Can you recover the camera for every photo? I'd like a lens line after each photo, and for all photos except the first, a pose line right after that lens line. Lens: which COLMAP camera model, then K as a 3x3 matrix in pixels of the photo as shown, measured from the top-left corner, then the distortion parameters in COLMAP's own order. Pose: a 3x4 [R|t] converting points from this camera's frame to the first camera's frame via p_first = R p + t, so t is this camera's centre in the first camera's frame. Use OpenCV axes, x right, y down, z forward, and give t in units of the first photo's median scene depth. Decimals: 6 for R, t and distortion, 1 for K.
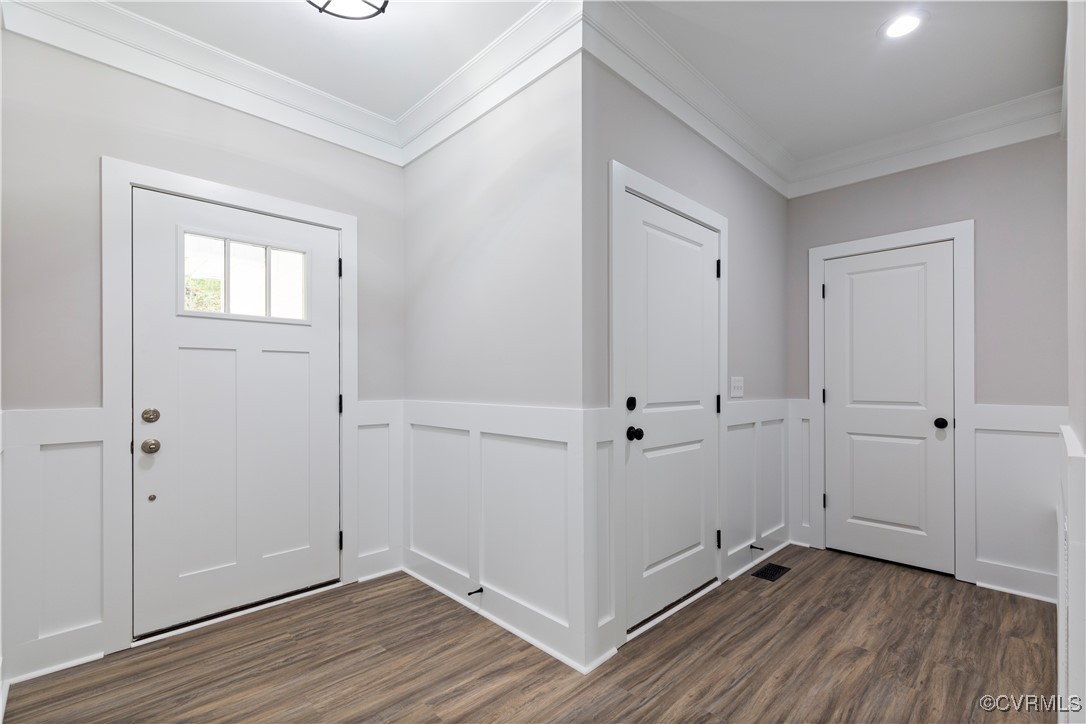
lens RADIAL K [[502.7, 0, 544.9], [0, 502.7, 382.5], [0, 0, 1]] dist [0.000348, -0.000006]
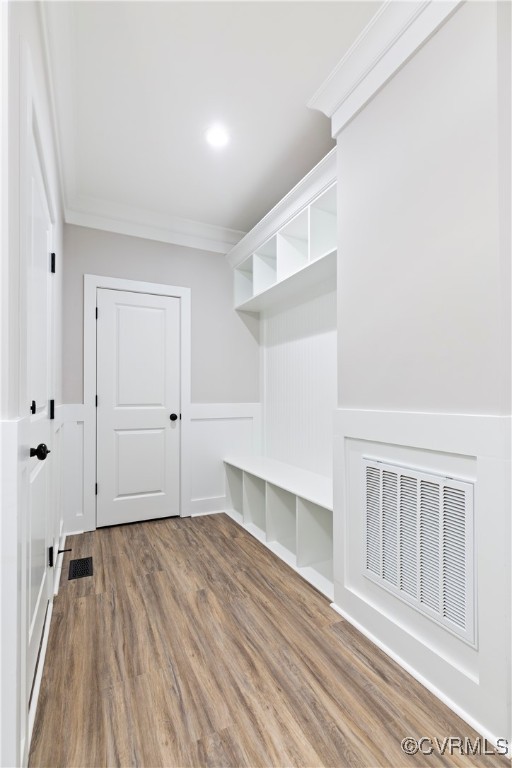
lens RADIAL K [[359.1, 0, 274.3], [0, 359.1, 392.7], [0, 0, 1]] dist [-0.000441, -0.000248]
pose [[0.296779, 0.008511, 0.954908, -0.186043], [0.000935, 0.999957, -0.009203, 0.021654], [-0.954946, 0.003625, 0.296758, 0.481672]]
